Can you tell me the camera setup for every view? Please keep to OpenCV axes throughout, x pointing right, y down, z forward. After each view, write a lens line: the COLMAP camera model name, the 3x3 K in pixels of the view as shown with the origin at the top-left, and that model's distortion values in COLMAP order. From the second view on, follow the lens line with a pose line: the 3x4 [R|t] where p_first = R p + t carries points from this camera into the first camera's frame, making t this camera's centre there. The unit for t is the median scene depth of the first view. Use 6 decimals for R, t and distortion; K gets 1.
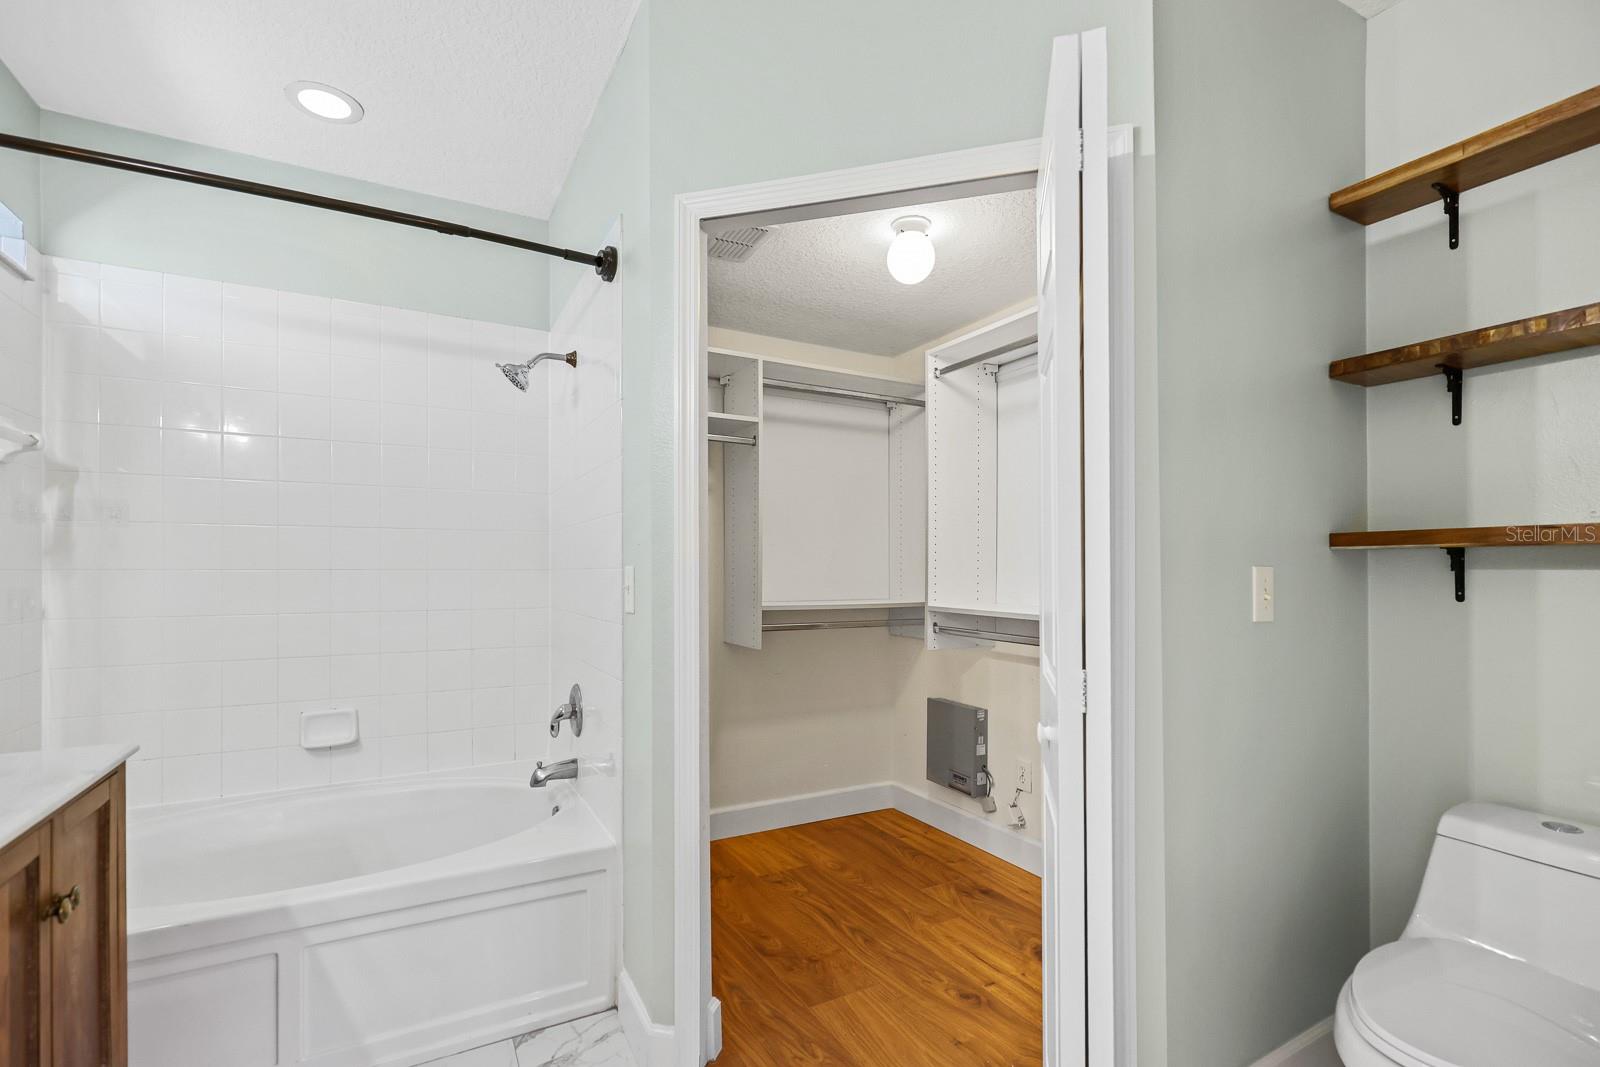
lens RADIAL K [[721.9, 0, 810.5], [0, 721.9, 570.8], [0, 0, 1]] dist [0.000350, -0.000634]
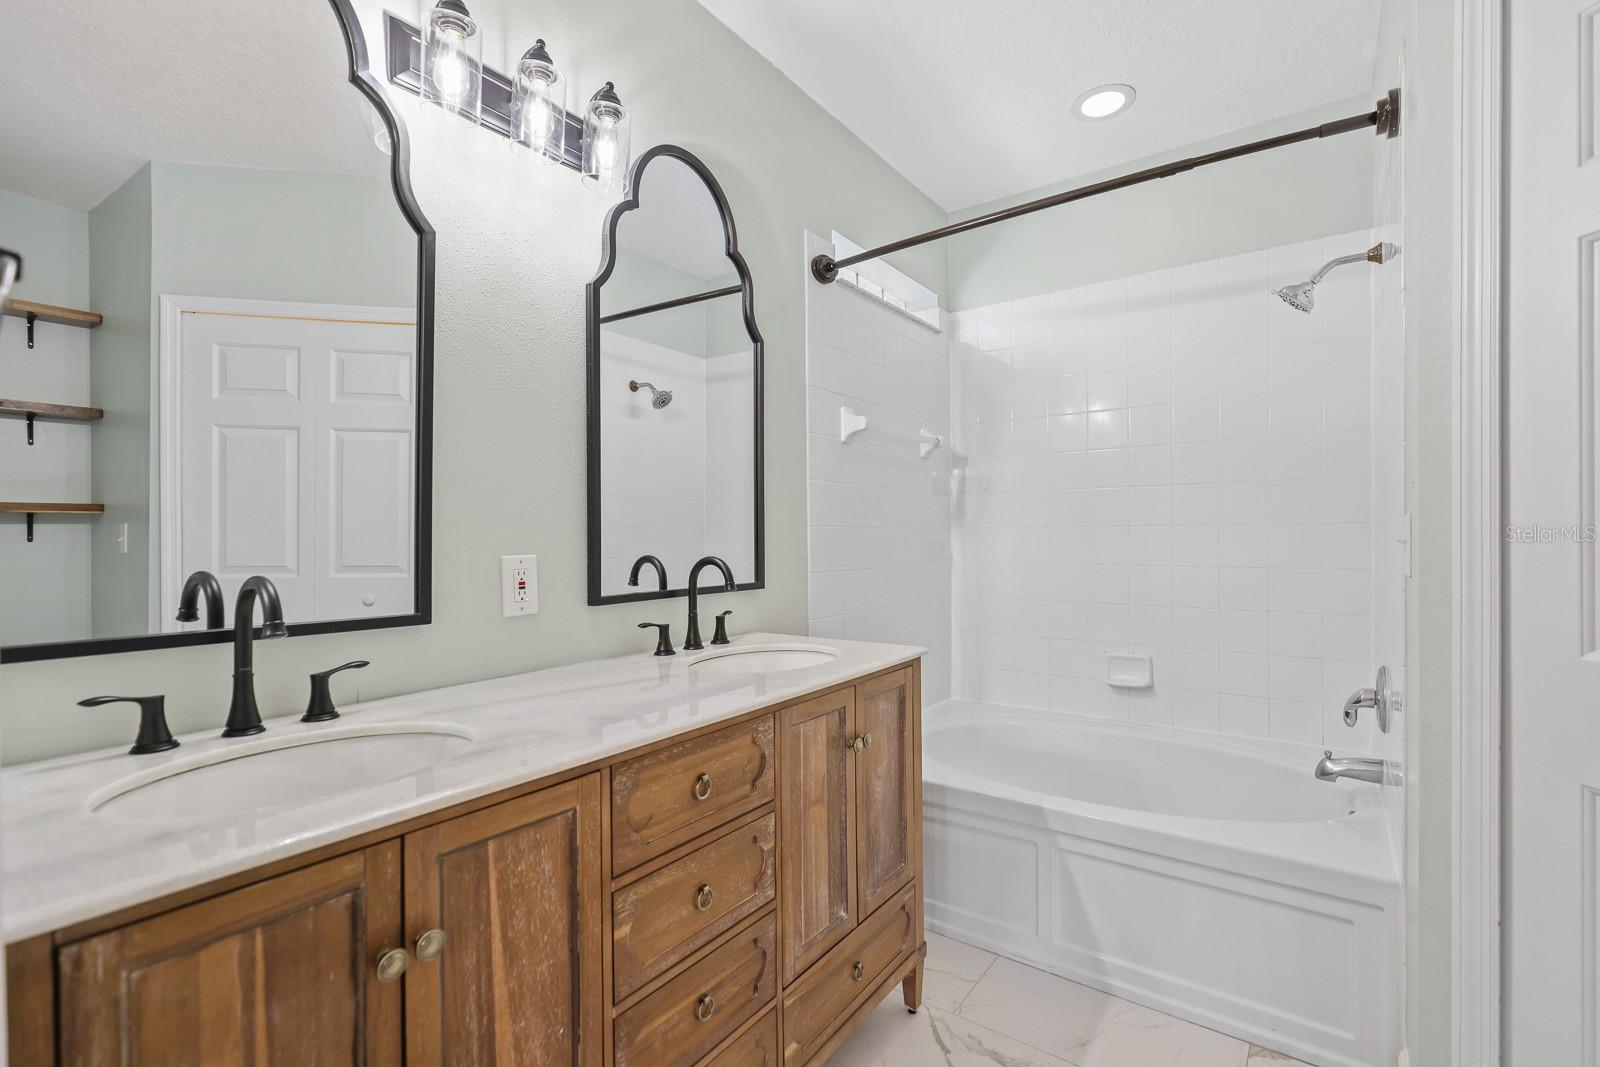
lens RADIAL K [[721.9, 0, 812.5], [0, 721.9, 542.3], [0, 0, 1]] dist [0.000350, -0.000634]
pose [[0.427094, 0.004808, -0.904194, 0.140256], [0.008996, 0.999914, 0.009567, 0.010036], [0.904162, -0.012220, 0.427014, 0.116022]]
